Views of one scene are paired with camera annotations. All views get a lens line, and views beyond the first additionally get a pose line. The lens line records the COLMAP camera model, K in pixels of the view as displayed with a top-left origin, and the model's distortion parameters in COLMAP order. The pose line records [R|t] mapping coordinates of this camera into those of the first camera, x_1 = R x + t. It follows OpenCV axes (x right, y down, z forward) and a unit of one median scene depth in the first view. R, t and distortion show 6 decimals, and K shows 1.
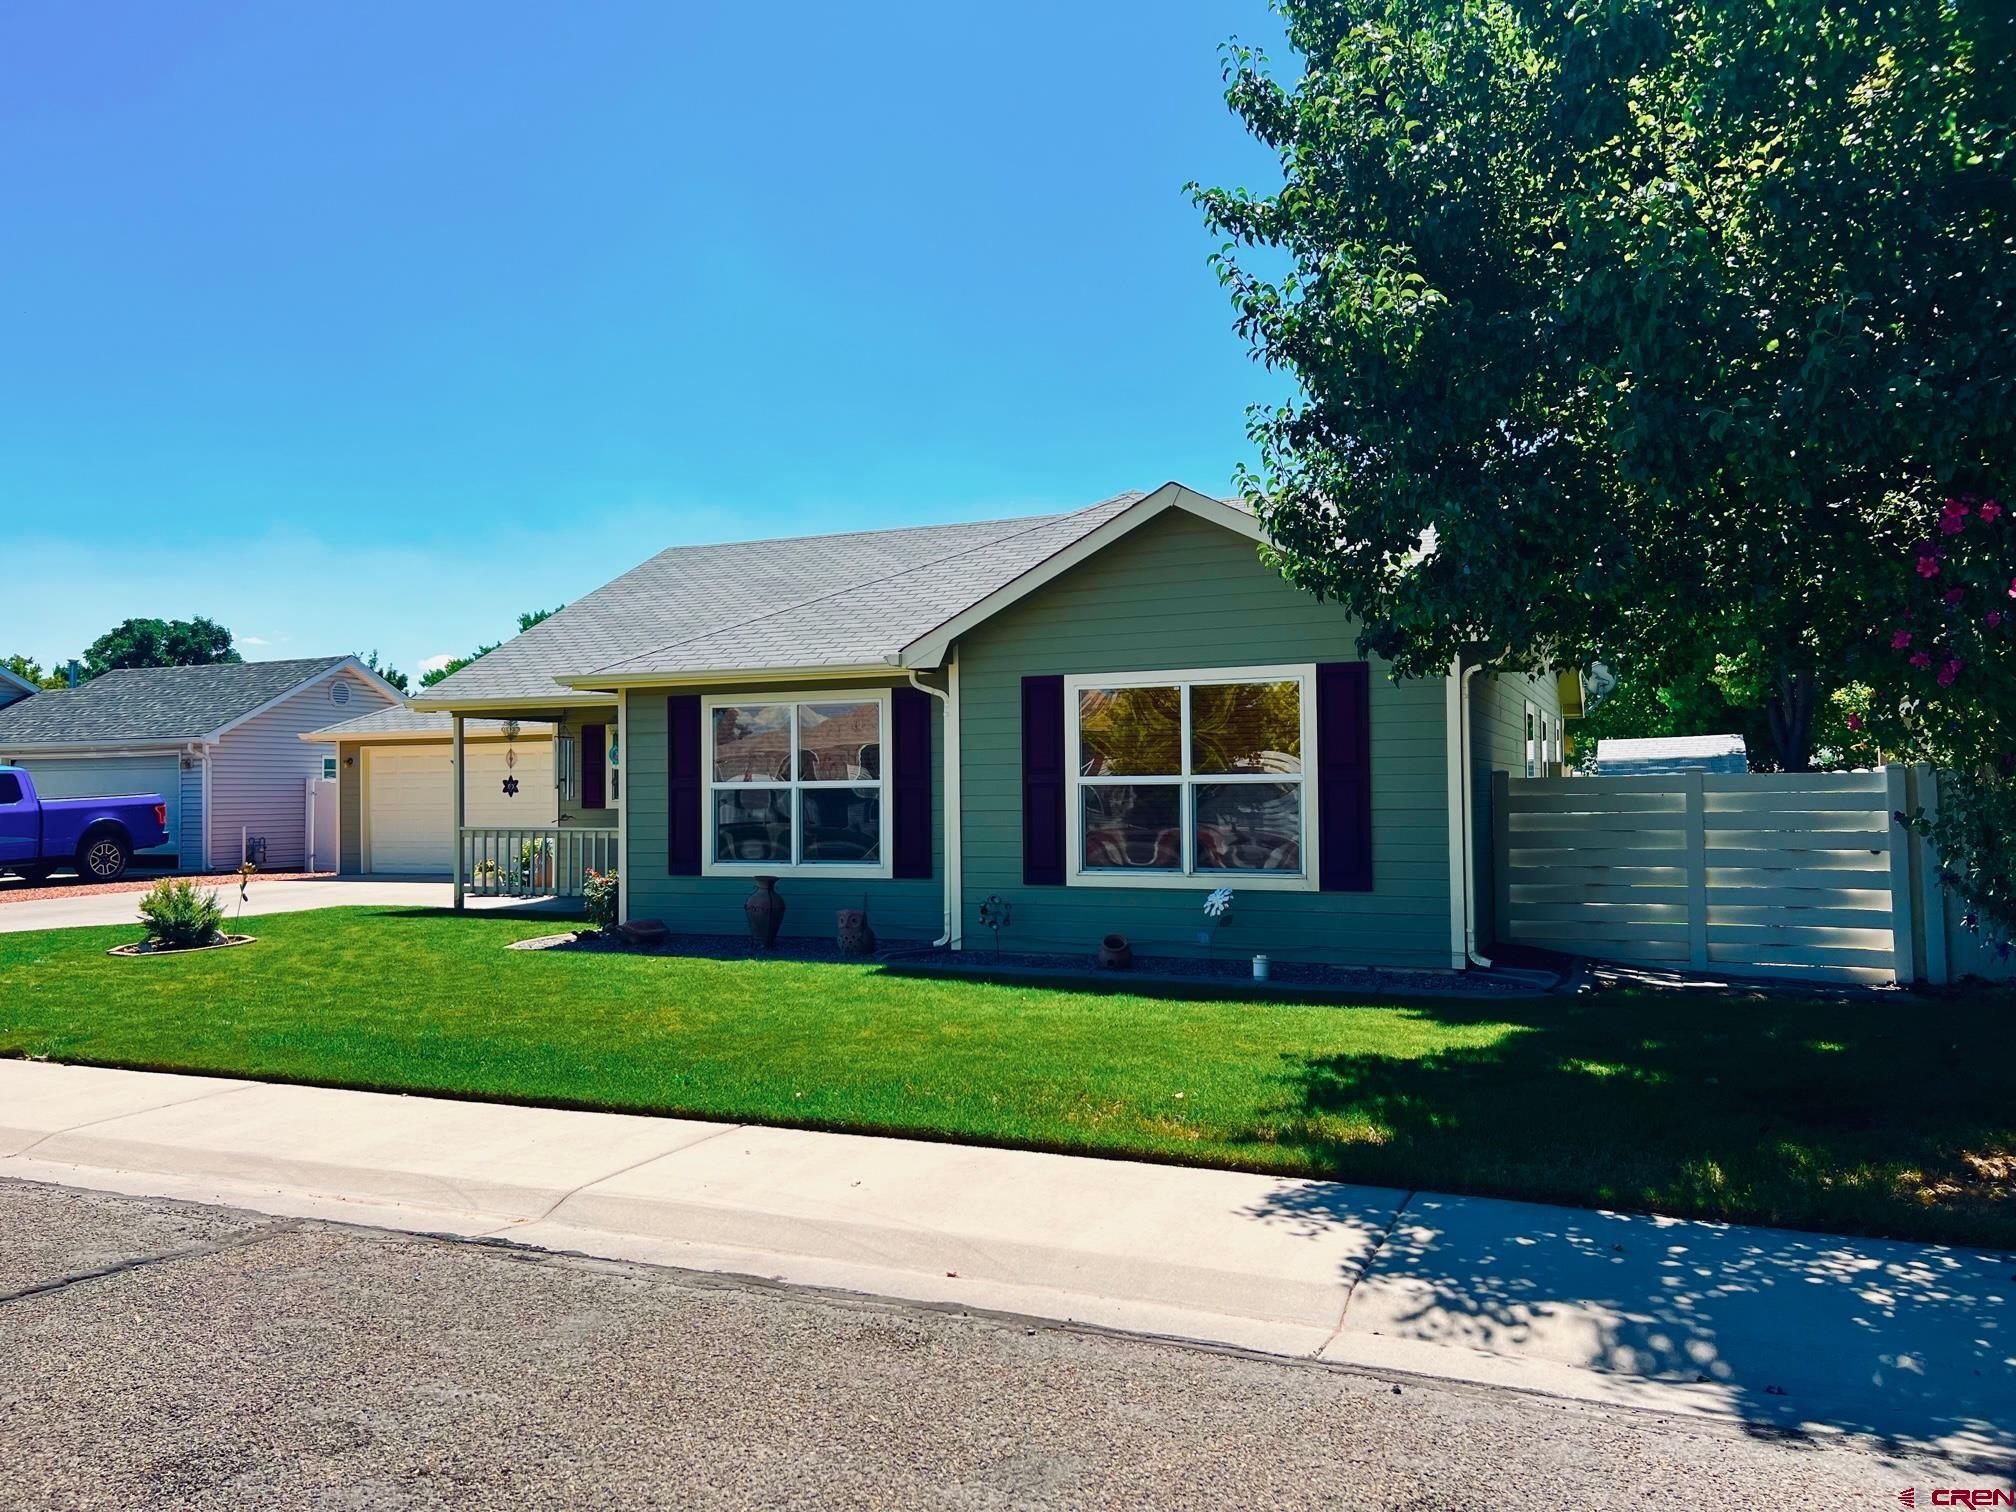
lens RADIAL K [[1525.6, 0, 1097.8], [0, 1525.6, 780.7], [0, 0, 1]] dist [0.044844, -0.047937]
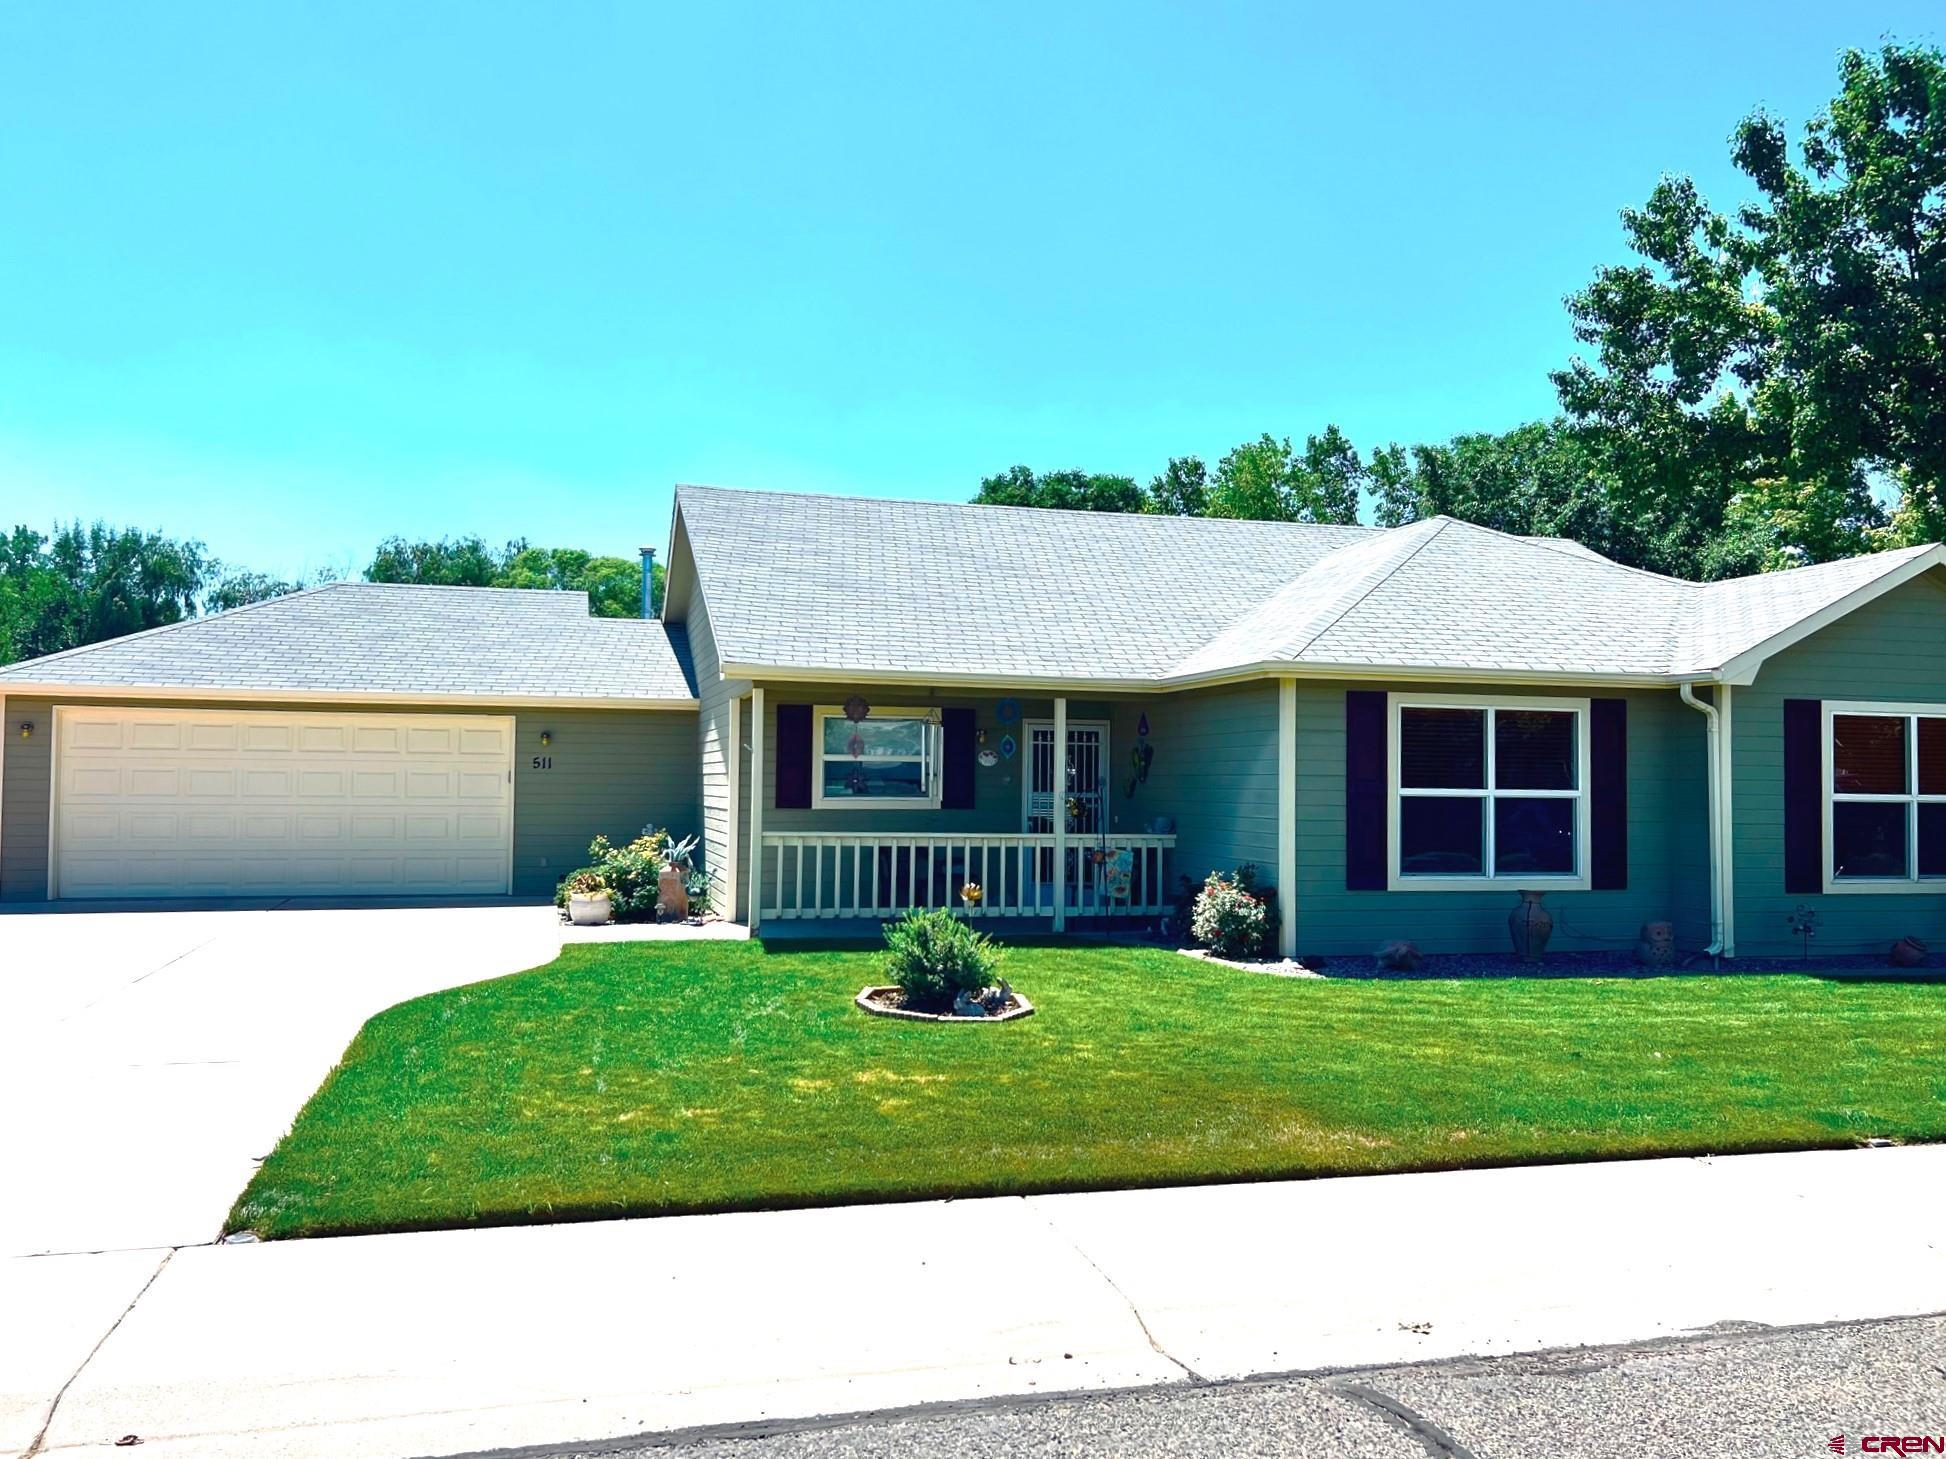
lens RADIAL K [[1472.6, 0, 990.9], [0, 1472.6, 739.8], [0, 0, 1]] dist [0.044844, -0.047937]
pose [[0.788261, 0.040750, 0.613990, -1.042143], [-0.024146, 0.999085, -0.035310, 0.010166], [-0.614866, 0.013008, 0.788524, 0.479176]]
